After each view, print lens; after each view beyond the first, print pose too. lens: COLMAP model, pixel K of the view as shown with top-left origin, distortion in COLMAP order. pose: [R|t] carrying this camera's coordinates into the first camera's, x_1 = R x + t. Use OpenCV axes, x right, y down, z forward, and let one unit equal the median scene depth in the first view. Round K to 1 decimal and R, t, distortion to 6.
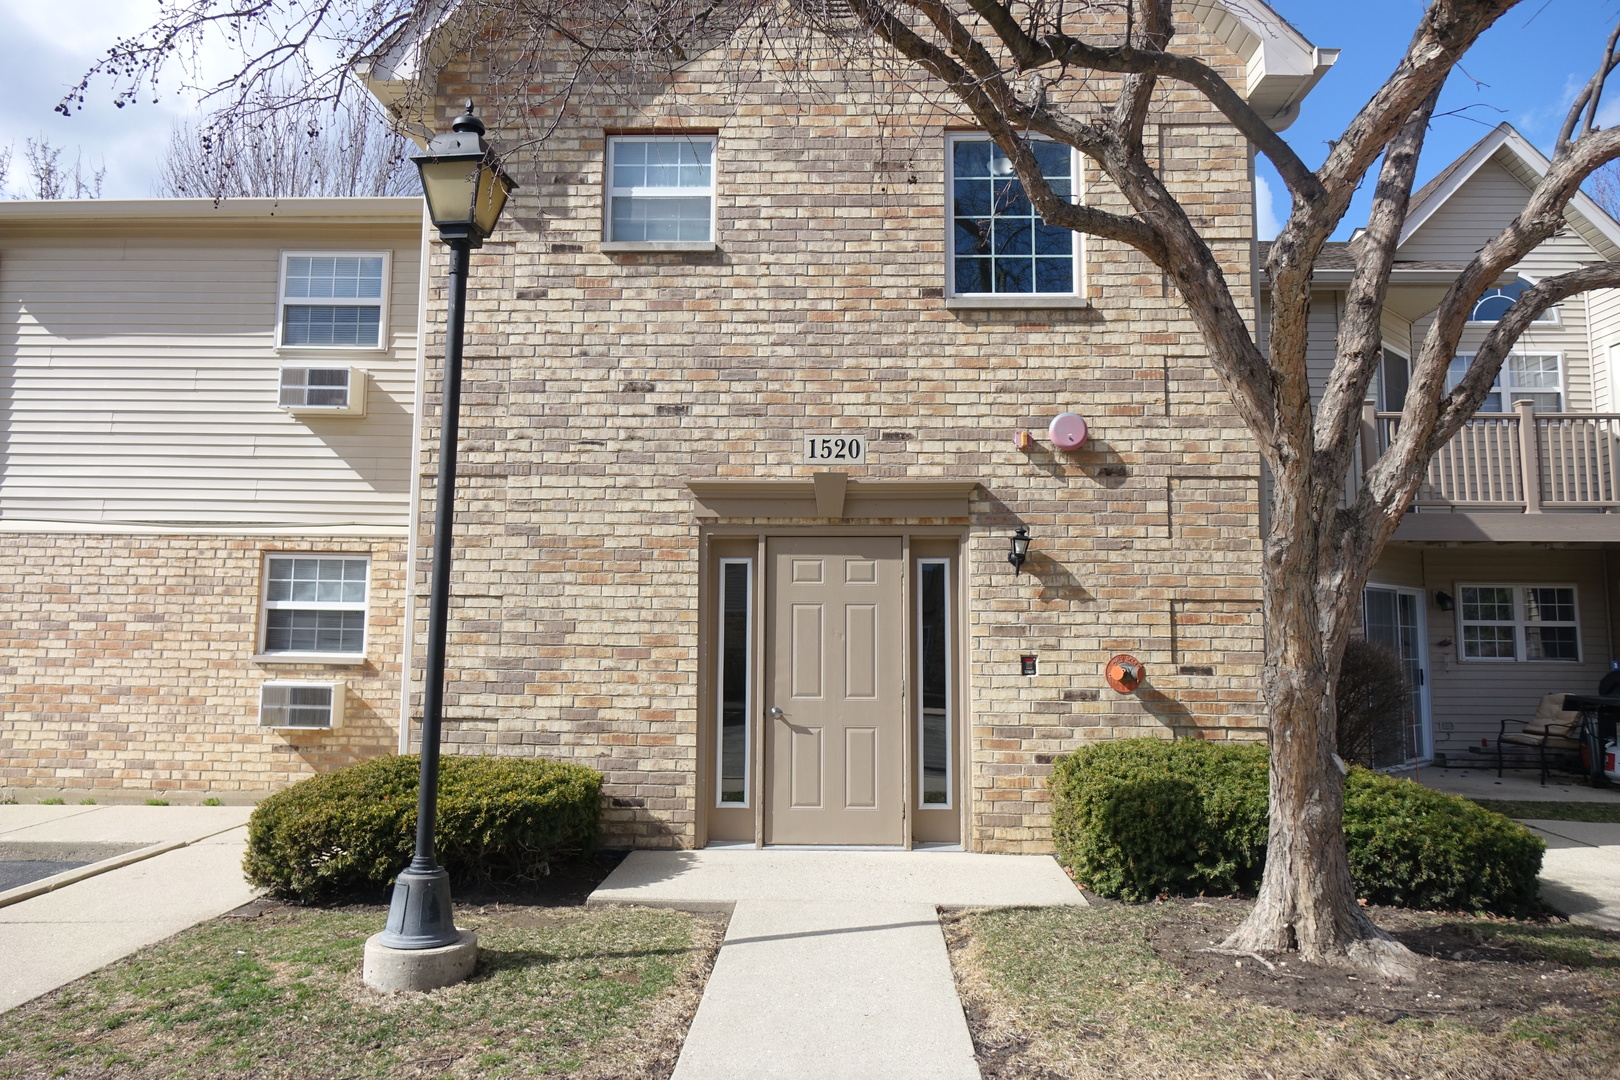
lens RADIAL K [[1105.7, 0, 810.4], [0, 1105.7, 538.8], [0, 0, 1]] dist [-0.009614, 0.005345]
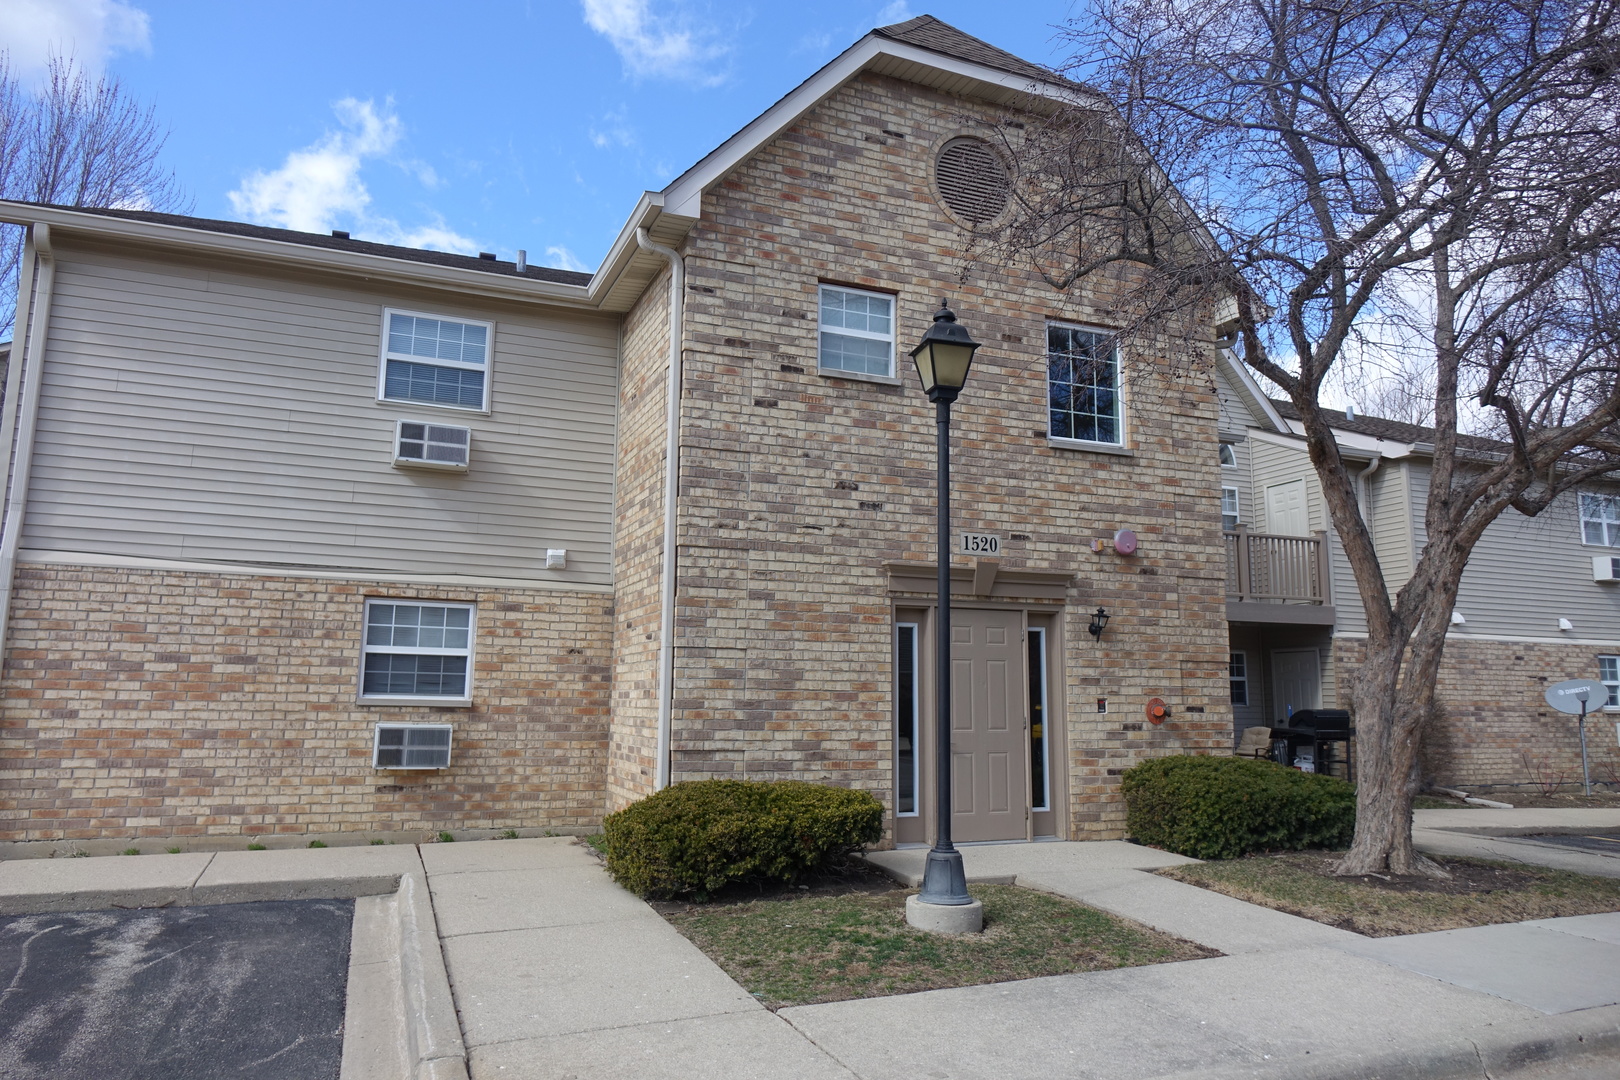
lens RADIAL K [[1105.7, 0, 810.2], [0, 1105.7, 539.6], [0, 0, 1]] dist [-0.009614, 0.005345]
pose [[0.913825, 0.060301, 0.401607, -0.699632], [-0.043237, 0.997740, -0.051428, -0.008567], [-0.403801, 0.029632, 0.914367, -0.142265]]
